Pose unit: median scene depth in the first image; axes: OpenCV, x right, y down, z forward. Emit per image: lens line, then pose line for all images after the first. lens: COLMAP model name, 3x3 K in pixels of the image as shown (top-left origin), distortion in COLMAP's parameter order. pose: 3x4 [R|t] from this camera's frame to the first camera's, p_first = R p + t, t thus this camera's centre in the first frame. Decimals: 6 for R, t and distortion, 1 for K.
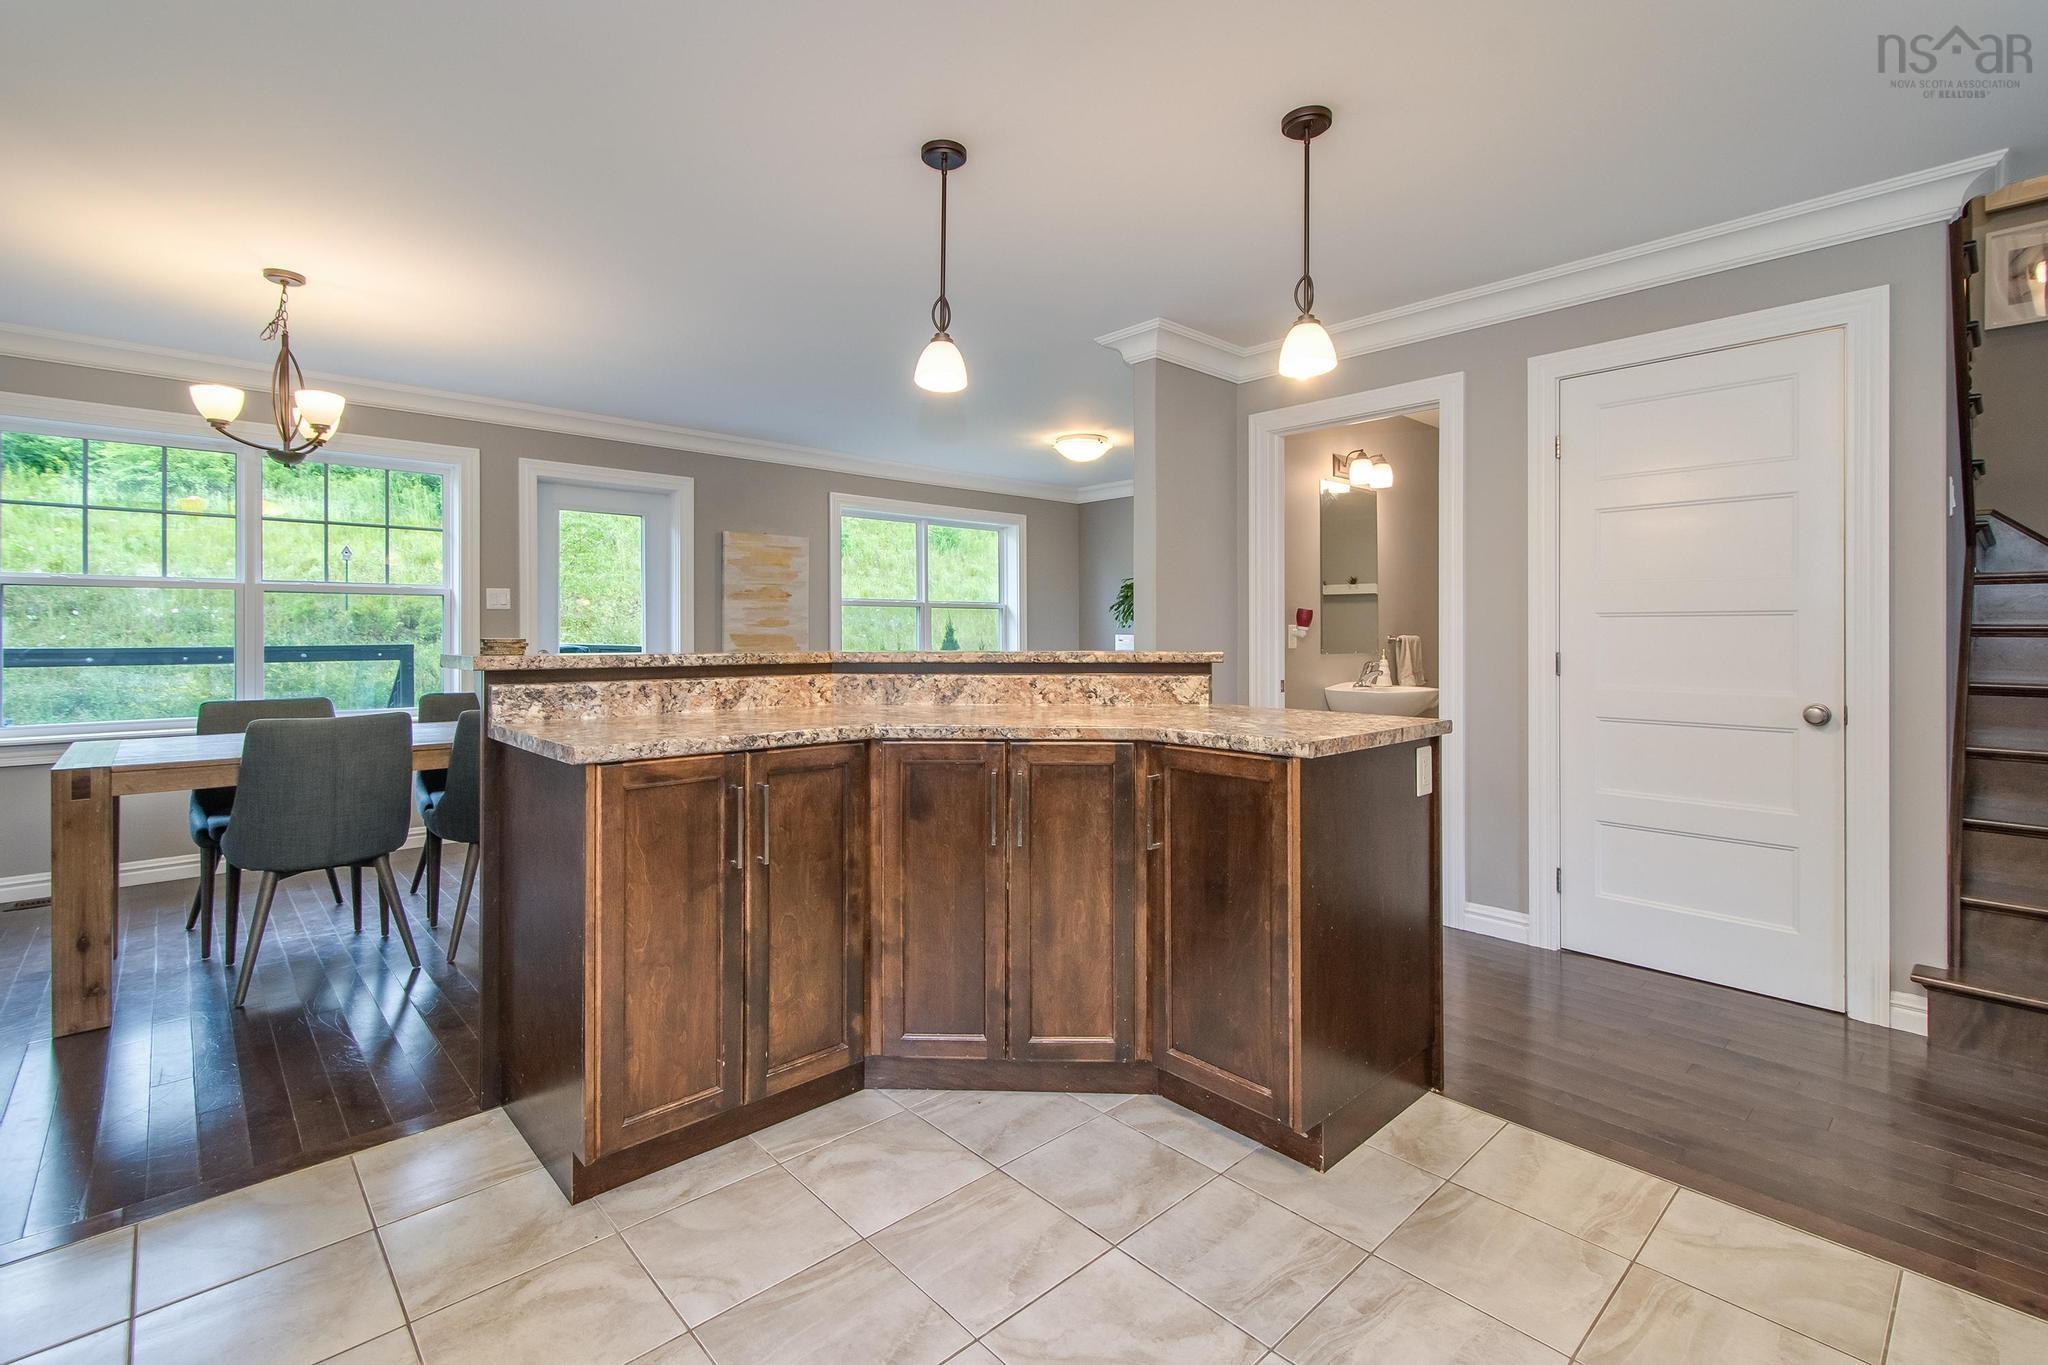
lens RADIAL K [[918.1, 0, 1033.5], [0, 918.1, 642.2], [0, 0, 1]] dist [0.004587, -0.000158]
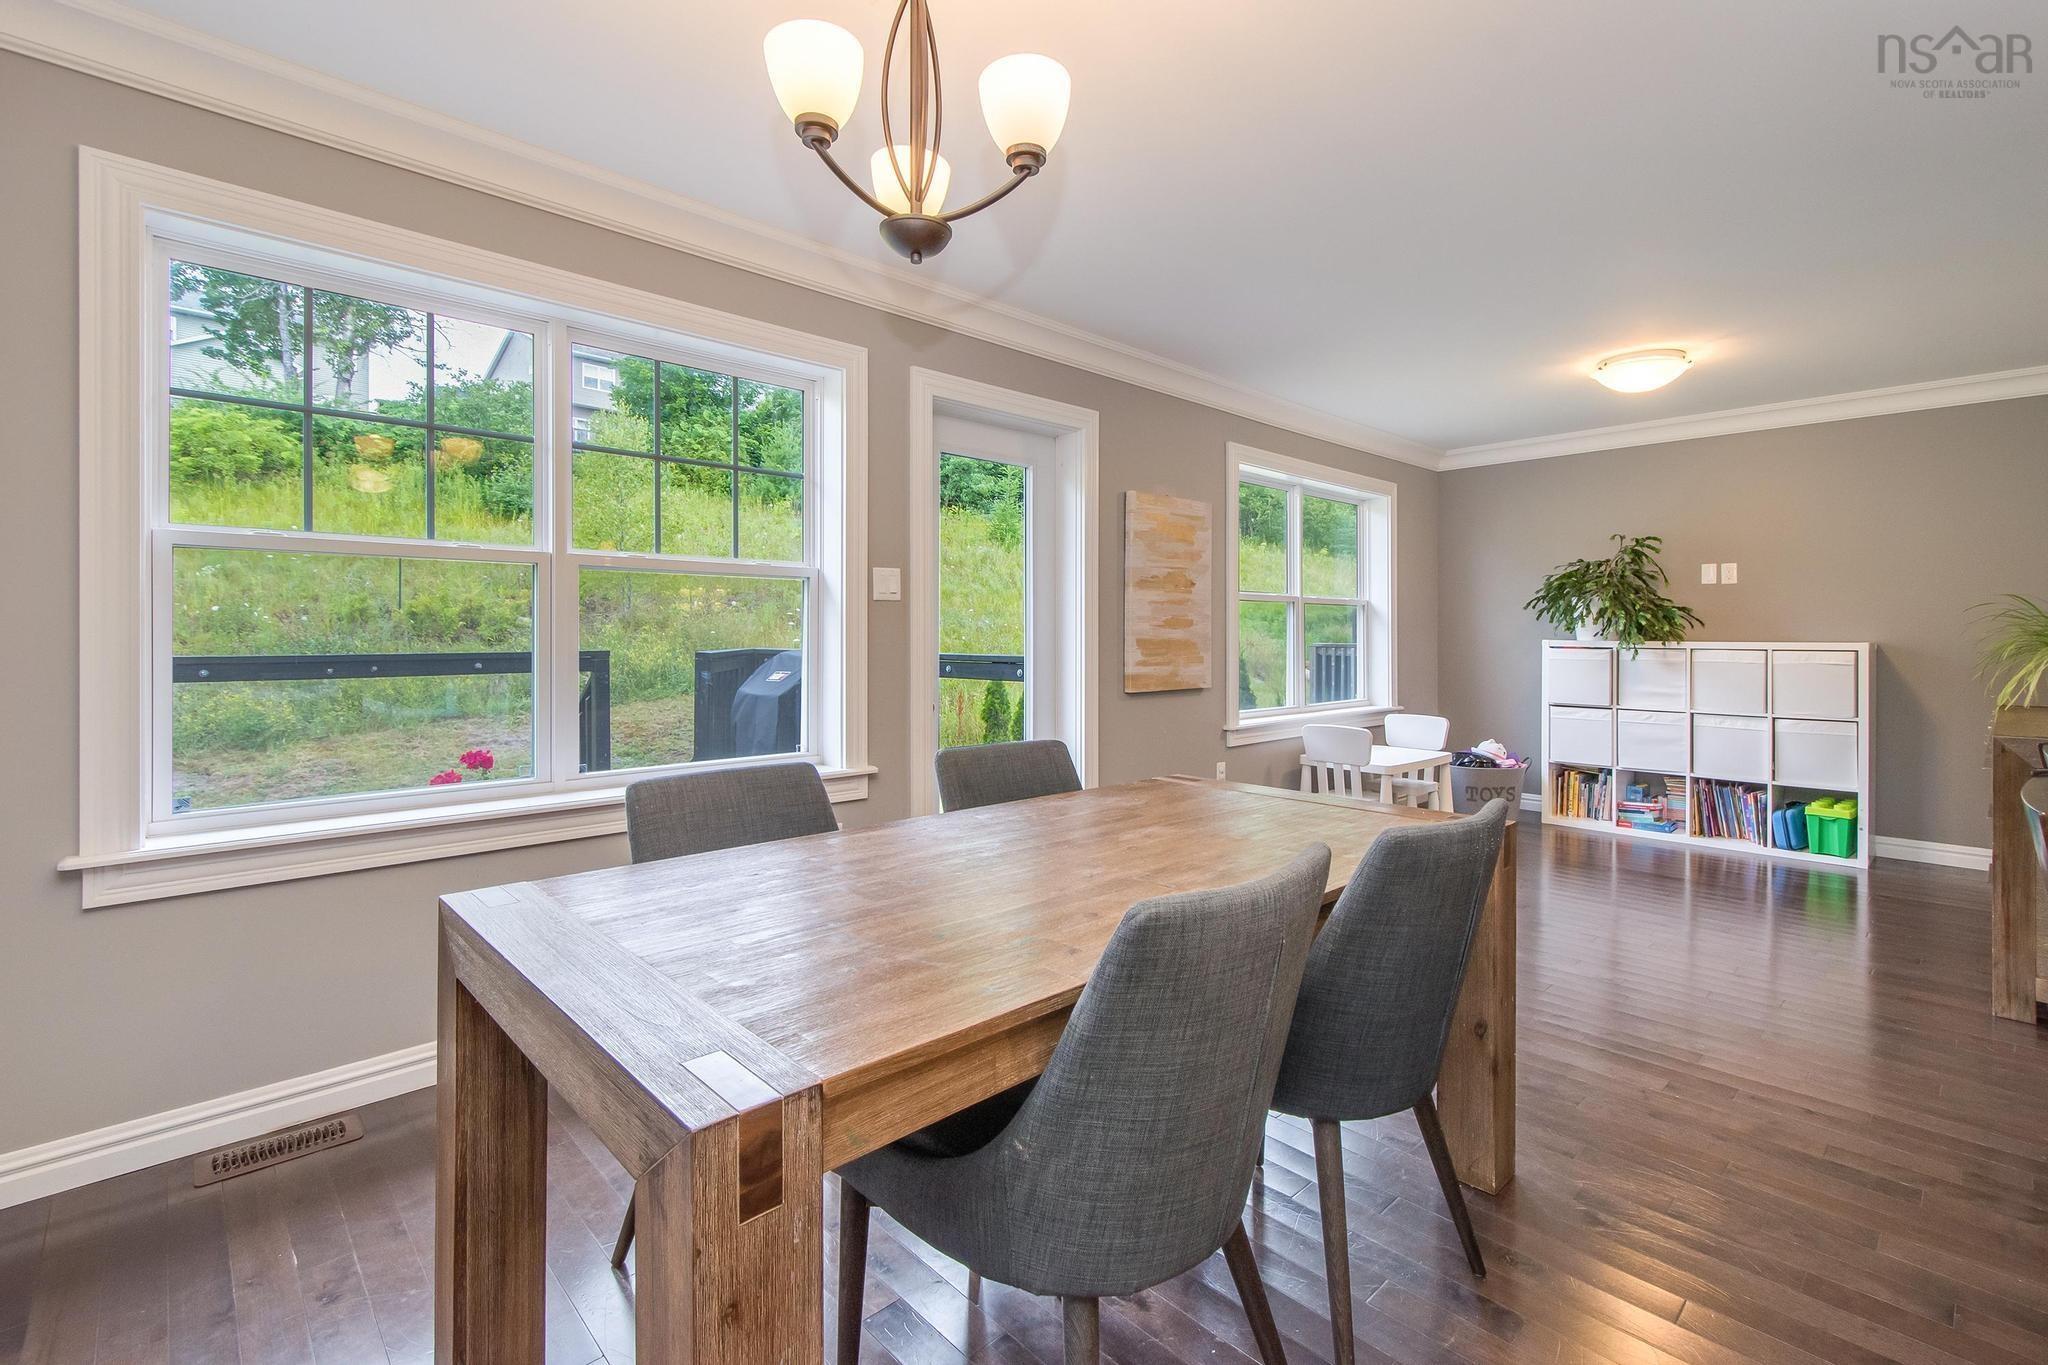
lens RADIAL K [[918.3, 0, 1031.3], [0, 918.3, 635.1], [0, 0, 1]] dist [0.005531, 0.000213]
pose [[0.999990, 0.002945, 0.003451, -0.400371], [-0.002911, 0.999945, -0.010032, -0.004352], [-0.003481, 0.010022, 0.999944, 0.297970]]
